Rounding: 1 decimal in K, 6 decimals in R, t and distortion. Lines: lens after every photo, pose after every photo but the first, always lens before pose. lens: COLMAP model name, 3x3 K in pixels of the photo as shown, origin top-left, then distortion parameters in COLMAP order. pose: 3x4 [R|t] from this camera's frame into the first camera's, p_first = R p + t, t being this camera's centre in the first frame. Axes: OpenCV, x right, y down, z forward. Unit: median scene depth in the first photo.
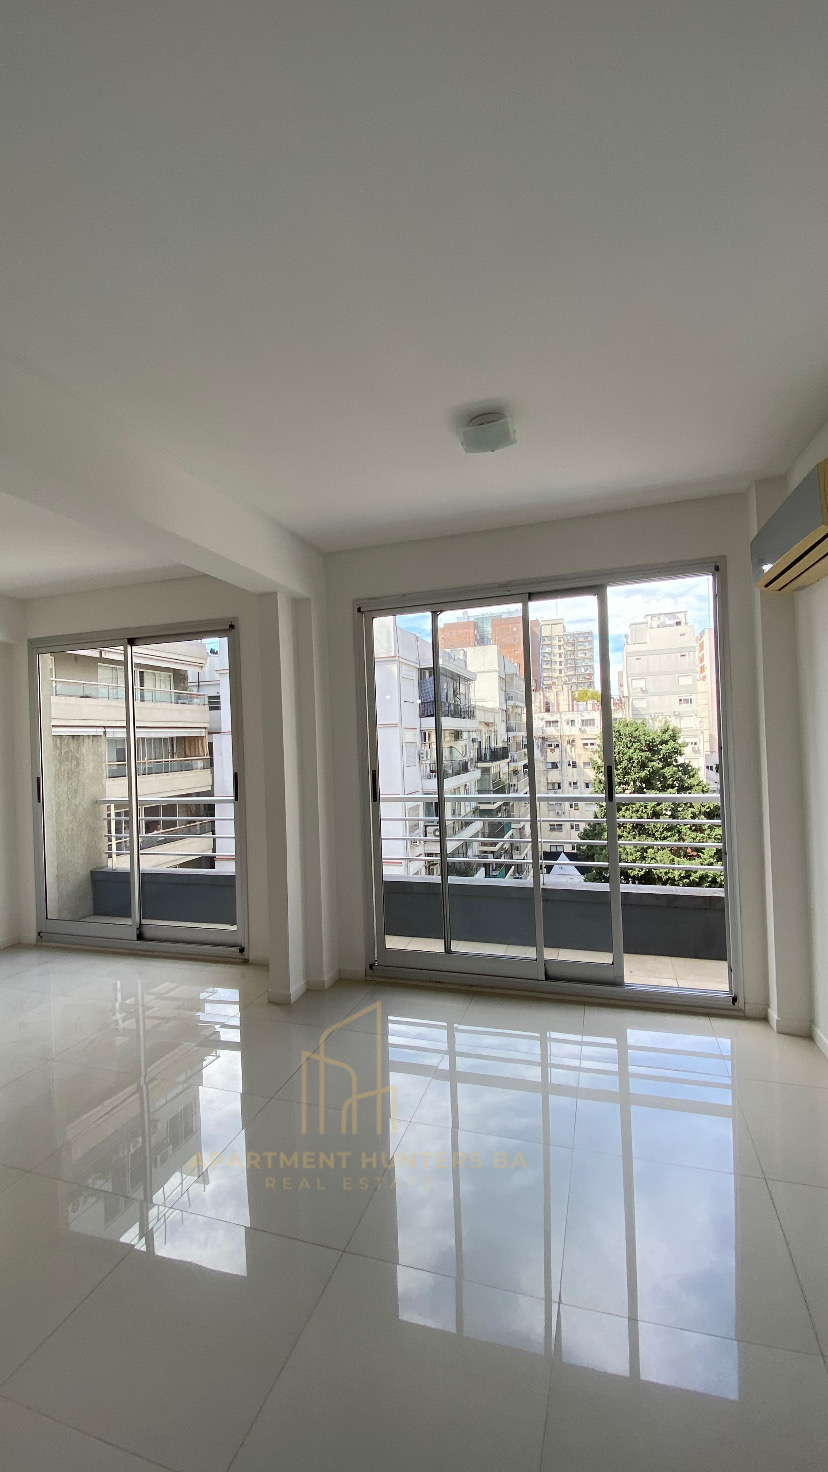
lens RADIAL K [[616.0, 0, 414.0], [0, 616.0, 736.0], [0, 0, 1]] dist [-0.000889, -0.000103]
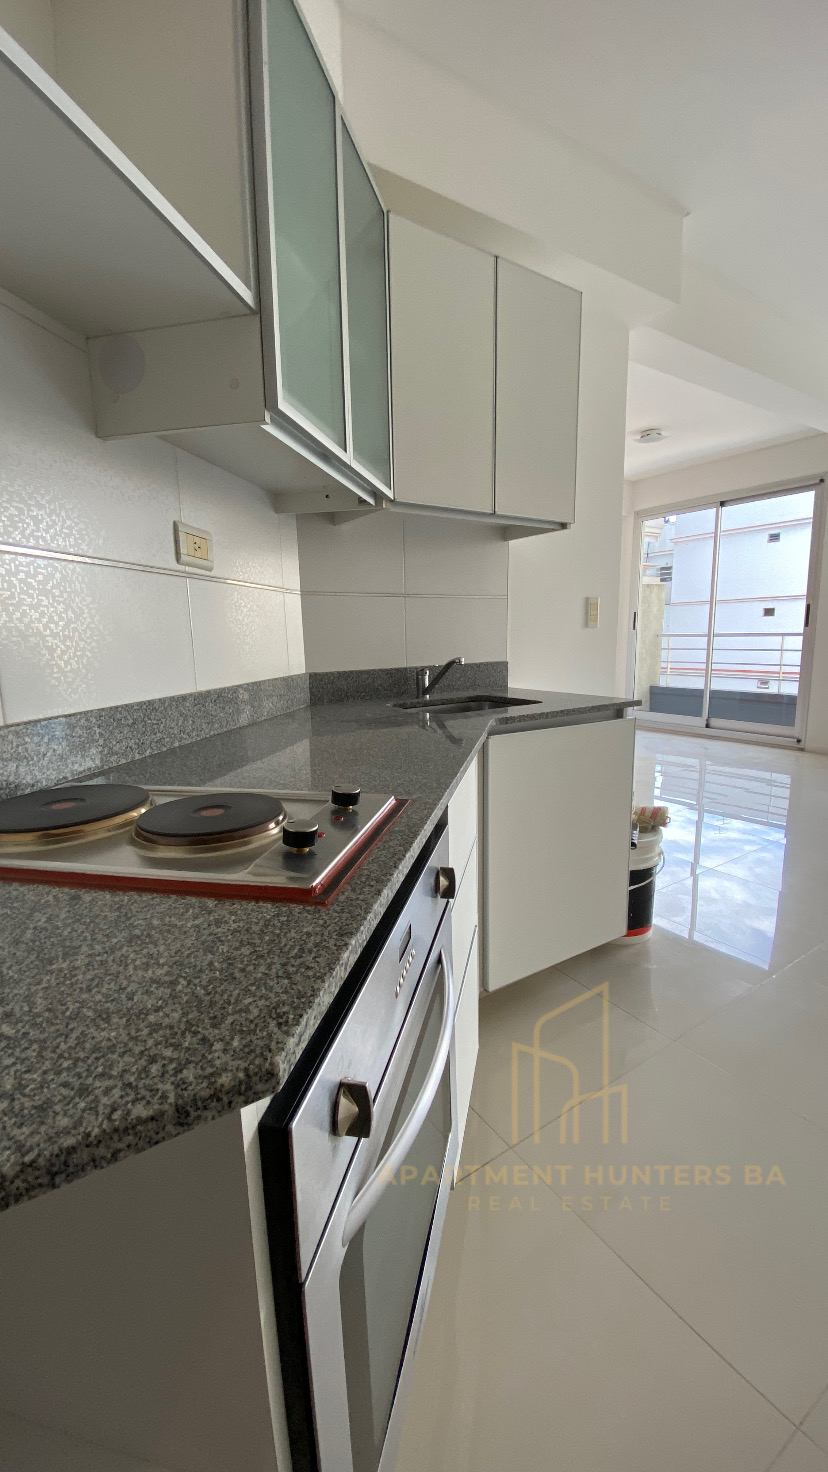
lens RADIAL K [[616.0, 0, 414.0], [0, 616.0, 736.0], [0, 0, 1]] dist [-0.000889, -0.000103]
pose [[0.785121, 0.123822, -0.606838, -0.119173], [-0.002263, 0.980378, 0.197113, 0.073803], [0.619338, -0.153384, 0.769996, -0.489041]]
